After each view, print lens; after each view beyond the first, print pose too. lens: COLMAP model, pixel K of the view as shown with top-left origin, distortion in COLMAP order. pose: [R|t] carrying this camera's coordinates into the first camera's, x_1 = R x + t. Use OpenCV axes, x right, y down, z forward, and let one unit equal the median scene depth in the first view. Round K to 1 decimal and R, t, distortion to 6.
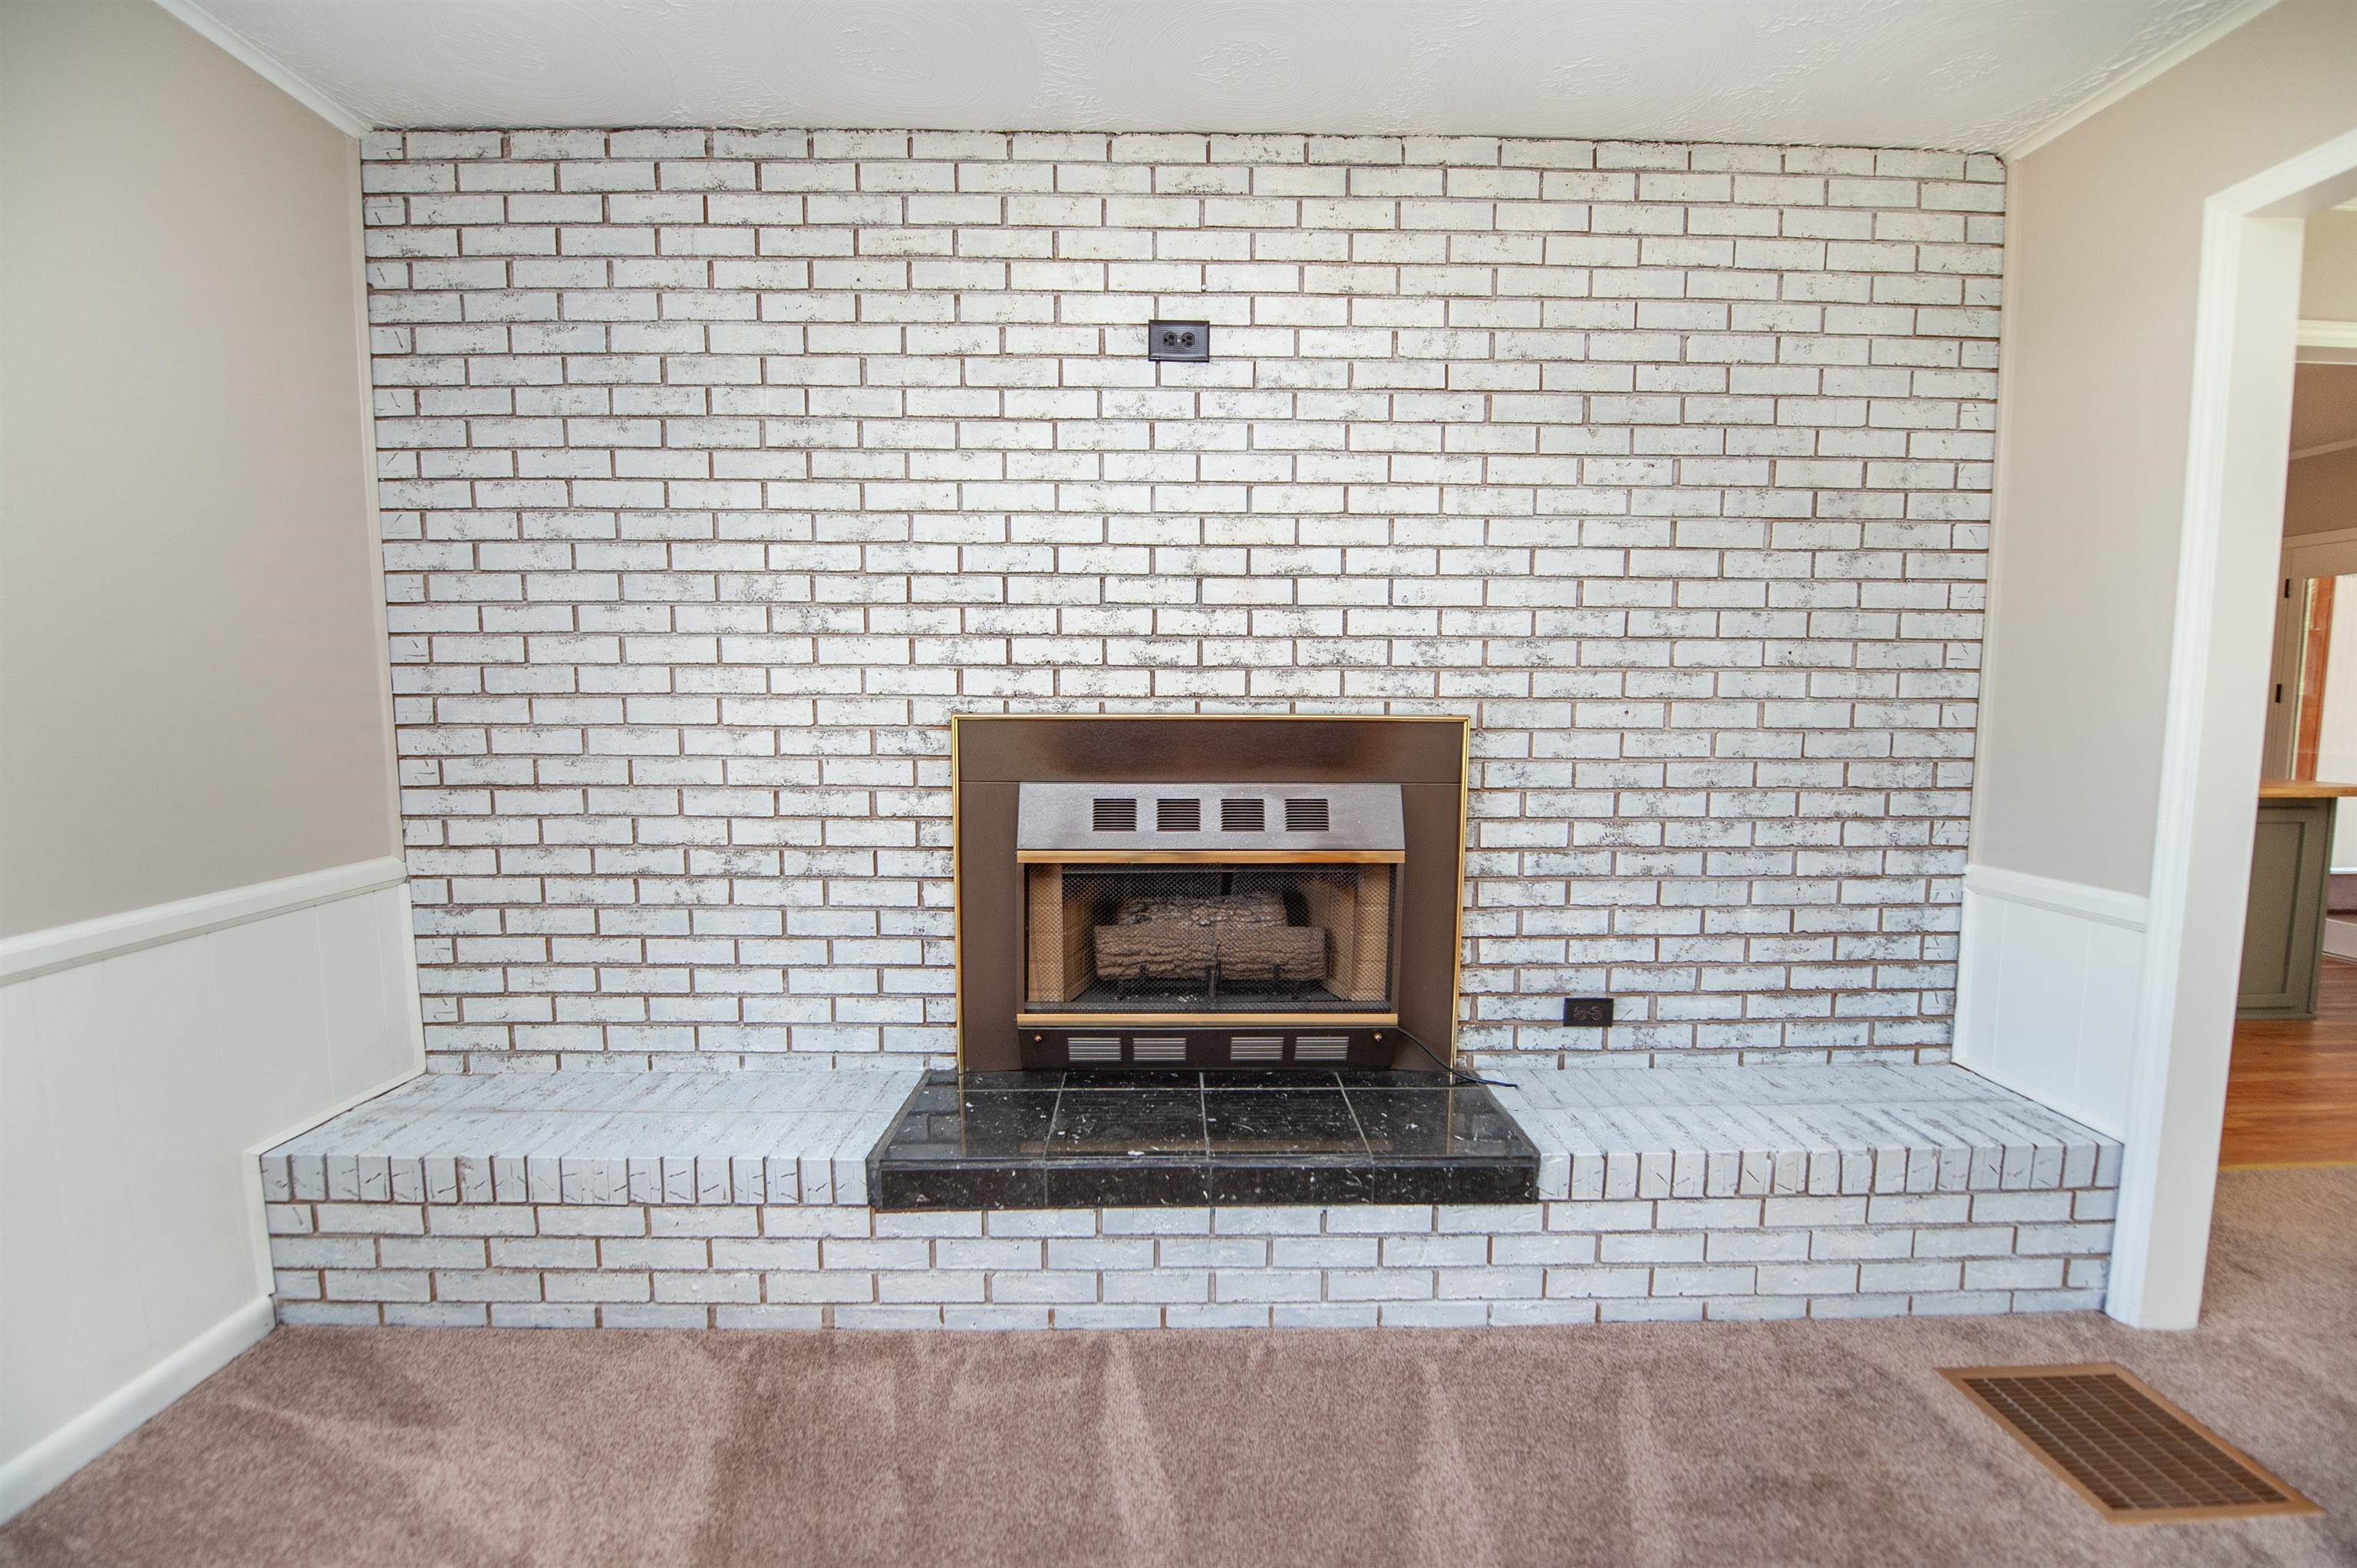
lens RADIAL K [[952.7, 0, 1185.6], [0, 952.7, 794.6], [0, 0, 1]] dist [-0.016090, -0.000621]
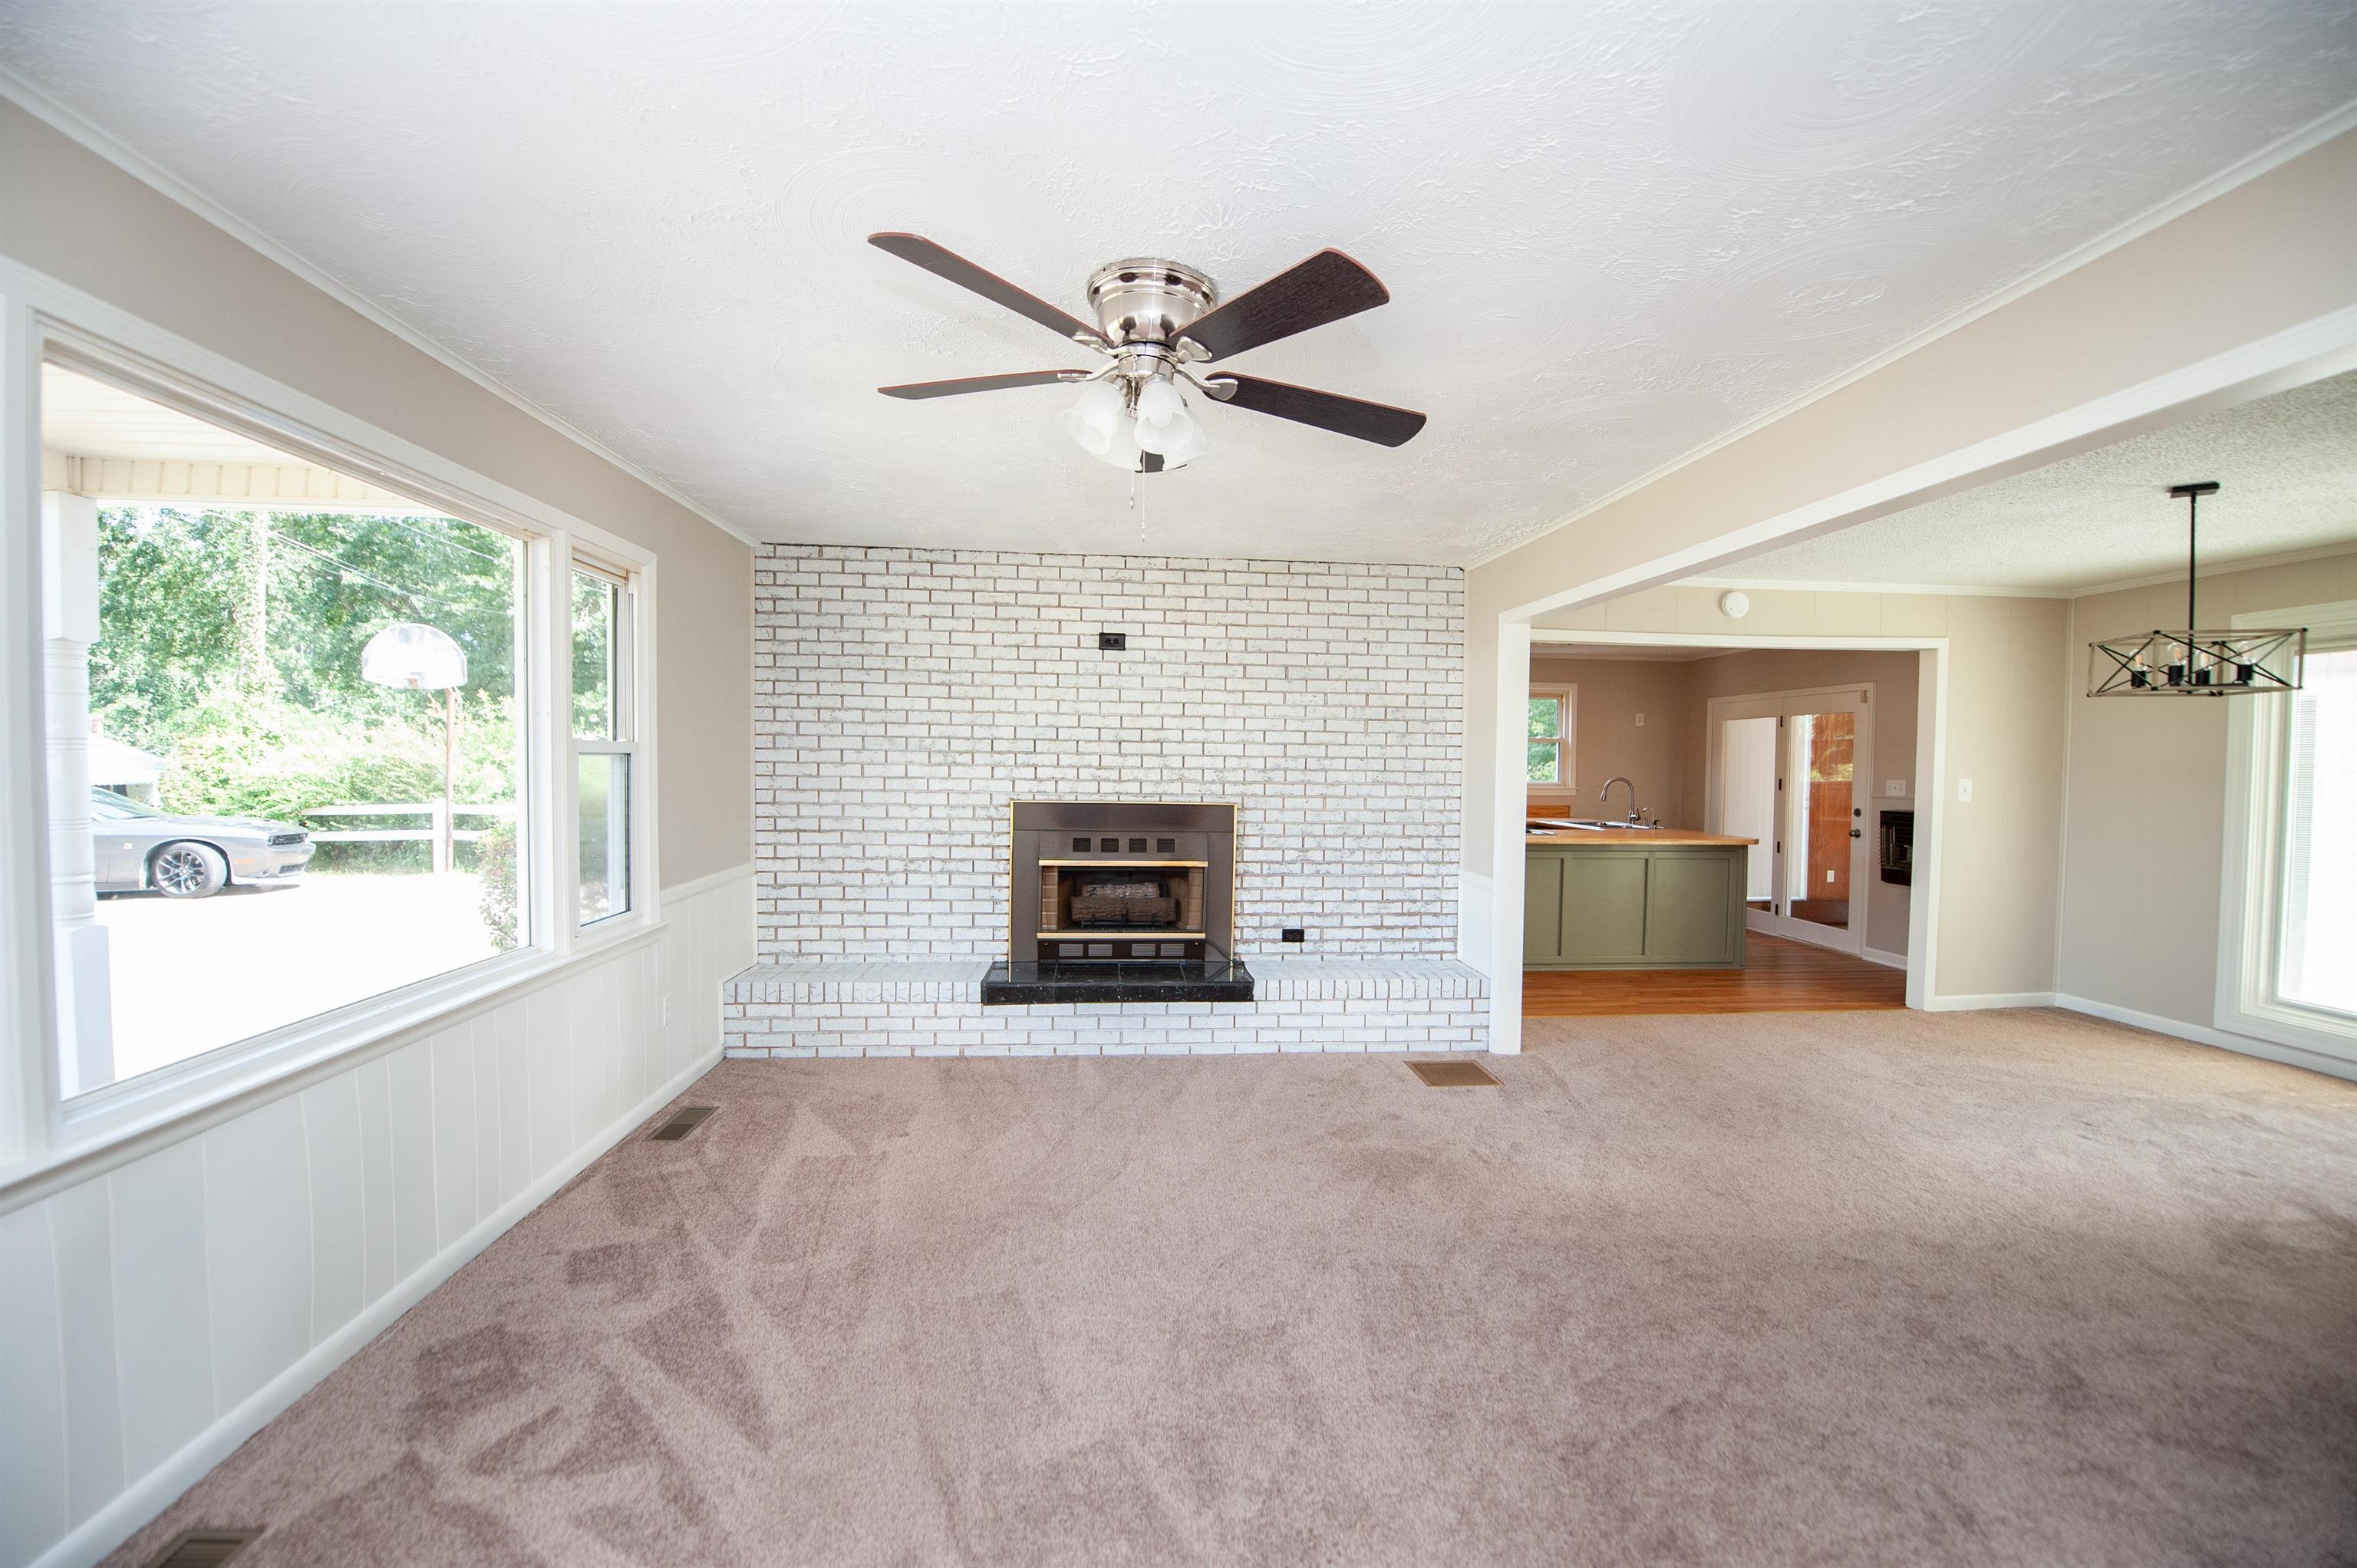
lens RADIAL K [[952.7, 0, 1185.6], [0, 952.7, 794.6], [0, 0, 1]] dist [-0.016090, -0.000621]
pose [[0.997663, 0.009951, 0.067597, 0.018115], [-0.005922, 0.998208, -0.059540, 0.034349], [-0.068068, 0.059000, 0.995935, -1.289265]]
